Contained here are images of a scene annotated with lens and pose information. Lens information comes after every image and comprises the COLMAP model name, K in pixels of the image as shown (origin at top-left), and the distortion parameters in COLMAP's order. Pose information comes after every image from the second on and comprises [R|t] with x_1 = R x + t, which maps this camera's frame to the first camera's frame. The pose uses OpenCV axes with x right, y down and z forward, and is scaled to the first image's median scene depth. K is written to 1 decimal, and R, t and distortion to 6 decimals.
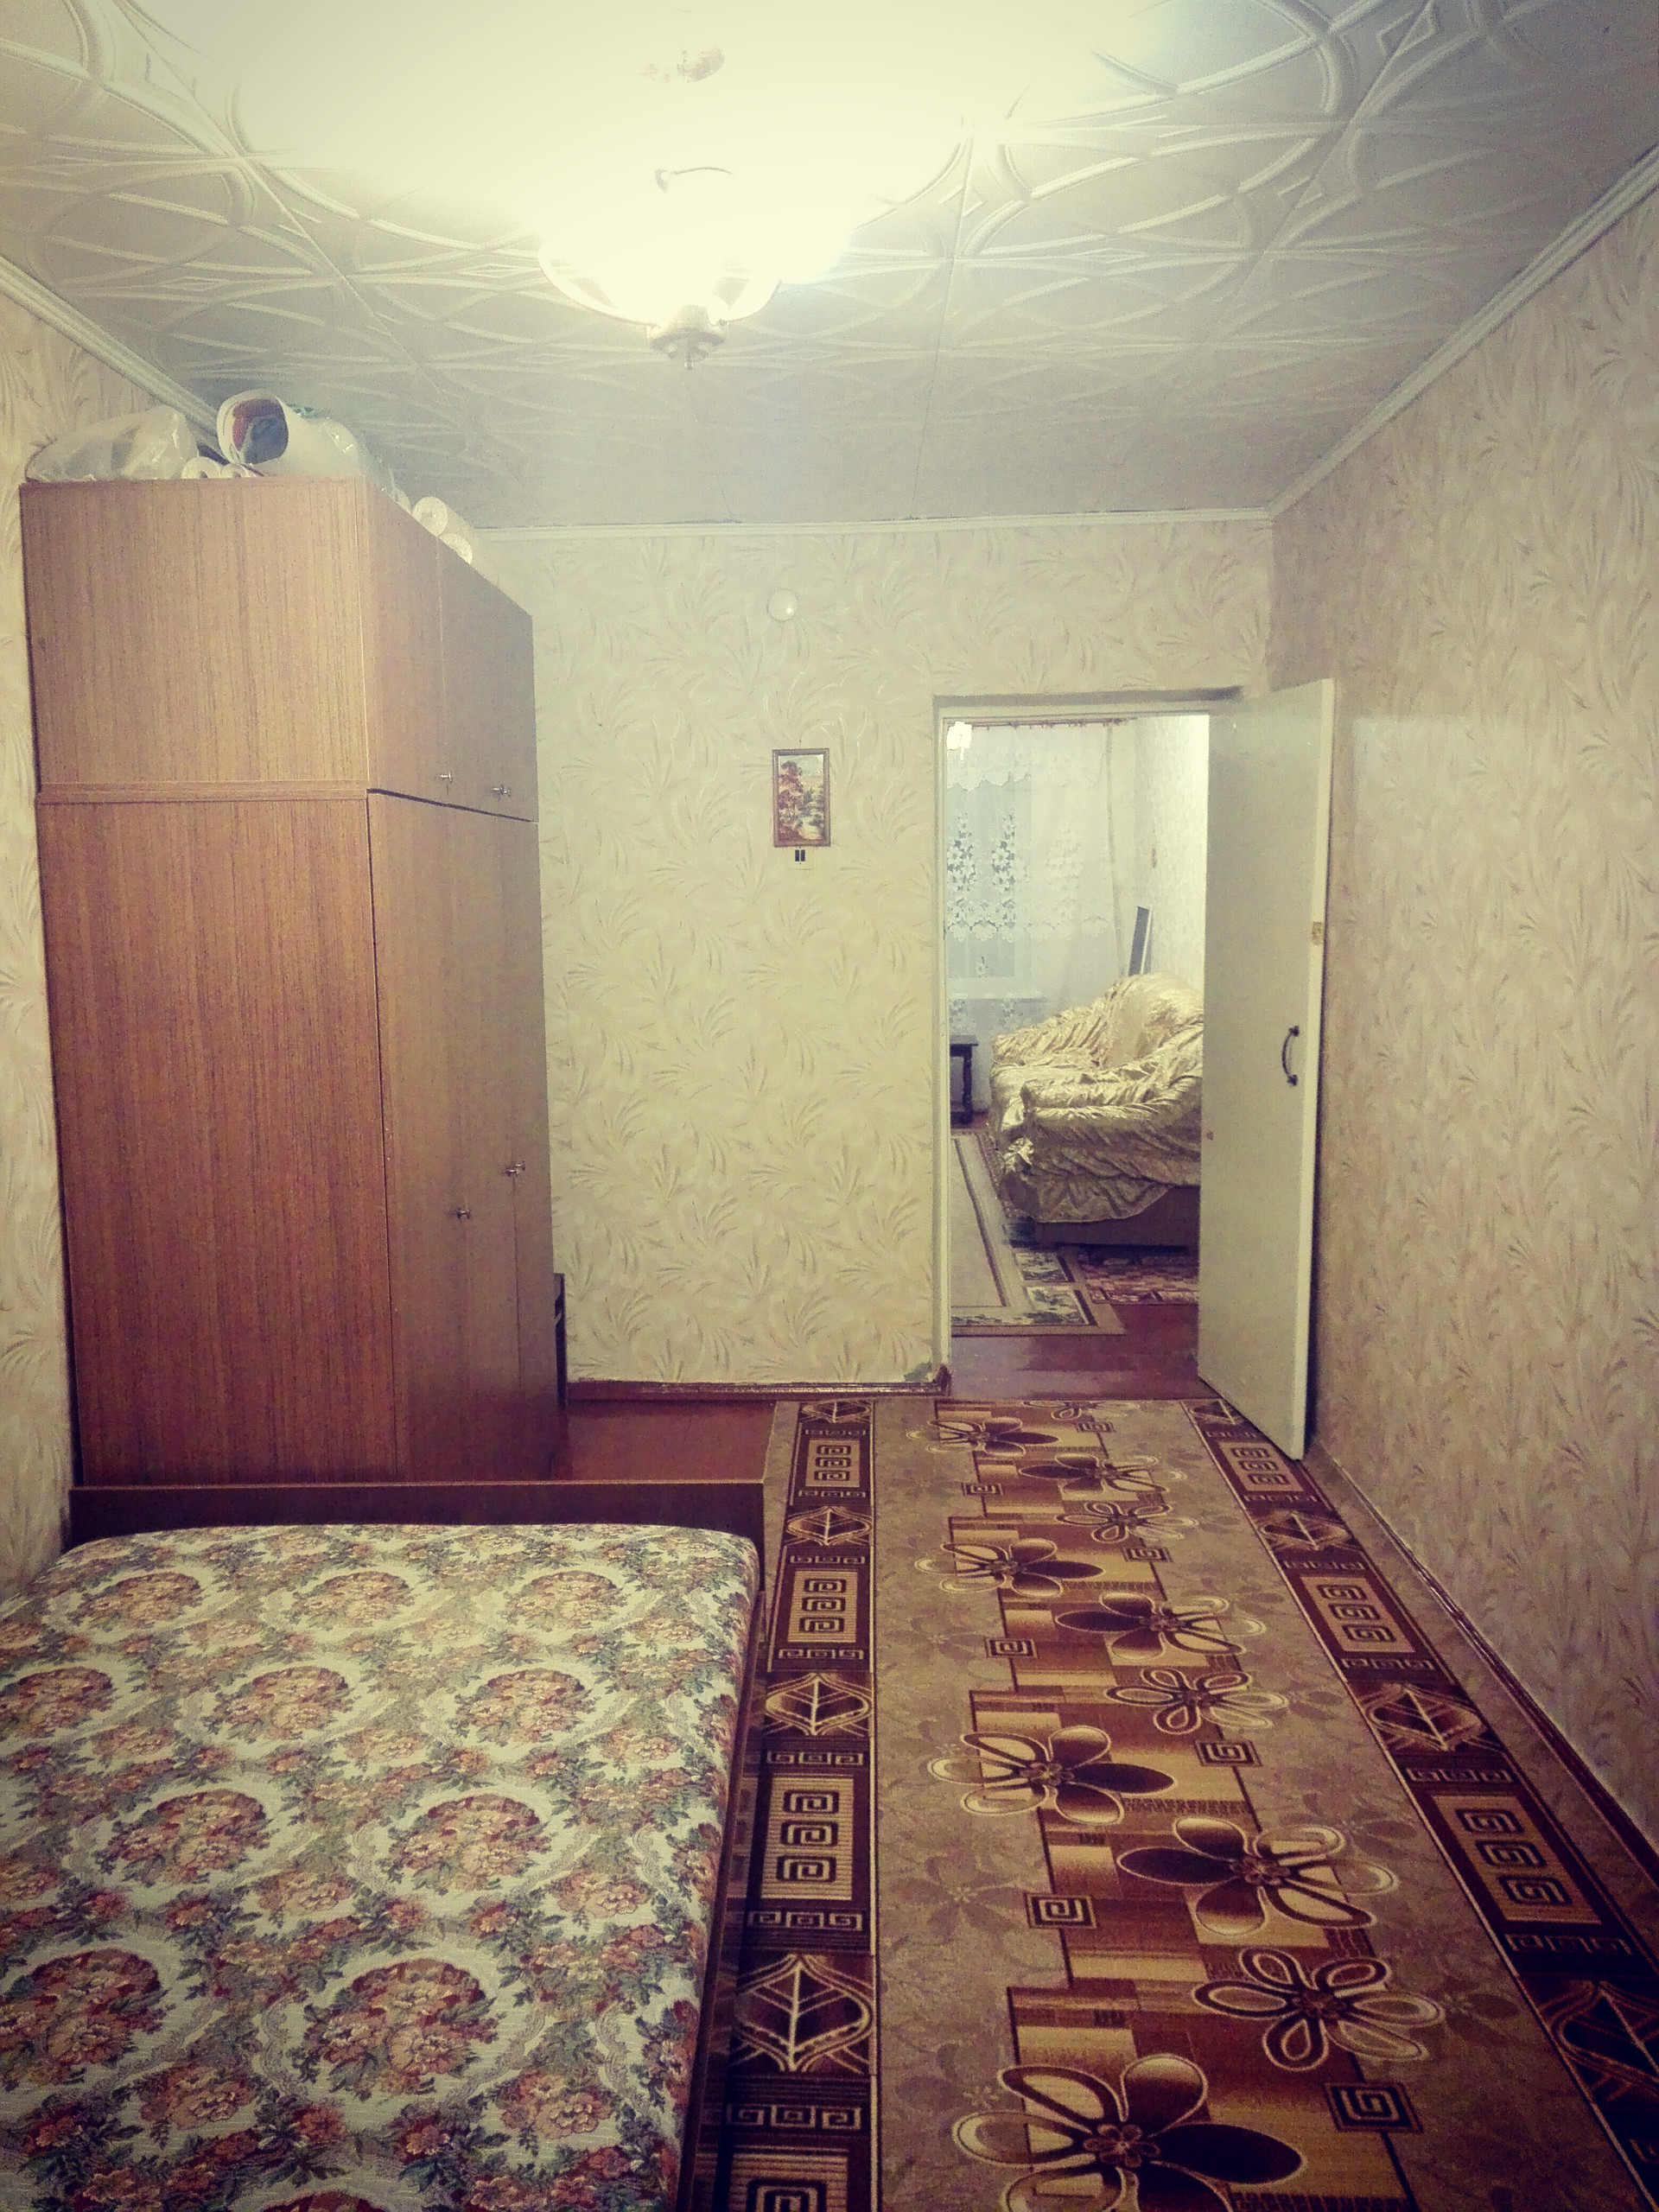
lens RADIAL K [[1741.4, 0, 829.0], [0, 1741.4, 1098.3], [0, 0, 1]] dist [-0.005921, -0.001582]
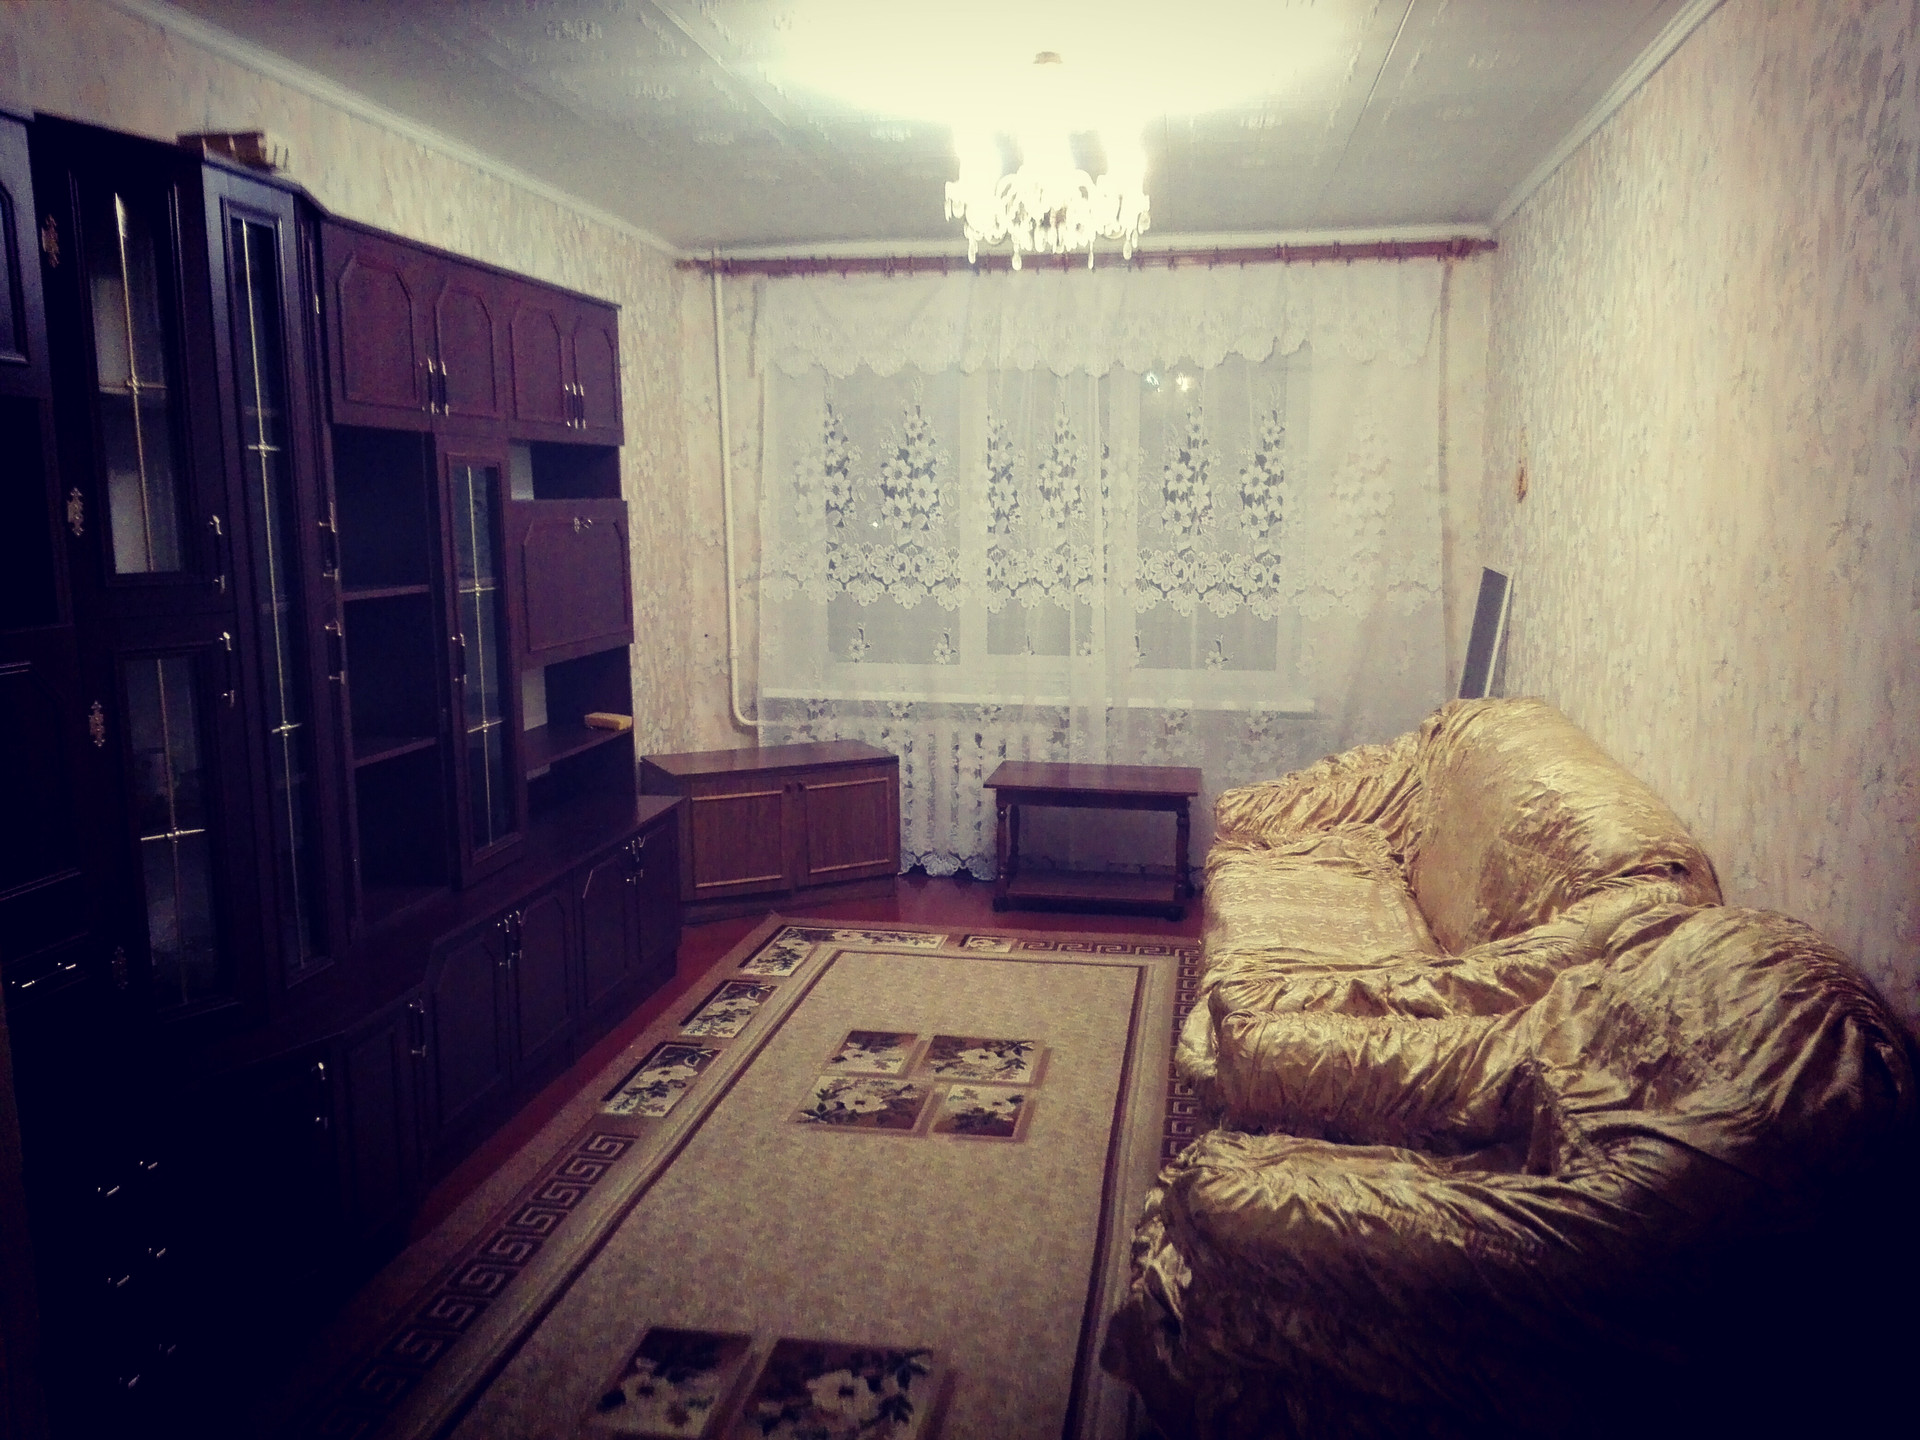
lens RADIAL K [[1511.6, 0, 966.3], [0, 1511.6, 734.1], [0, 0, 1]] dist [-0.005921, -0.001582]
pose [[0.990336, 0.040100, -0.132767, 0.088475], [-0.037180, 0.999011, 0.024400, -0.071815], [0.133614, -0.019228, 0.990847, 0.561321]]
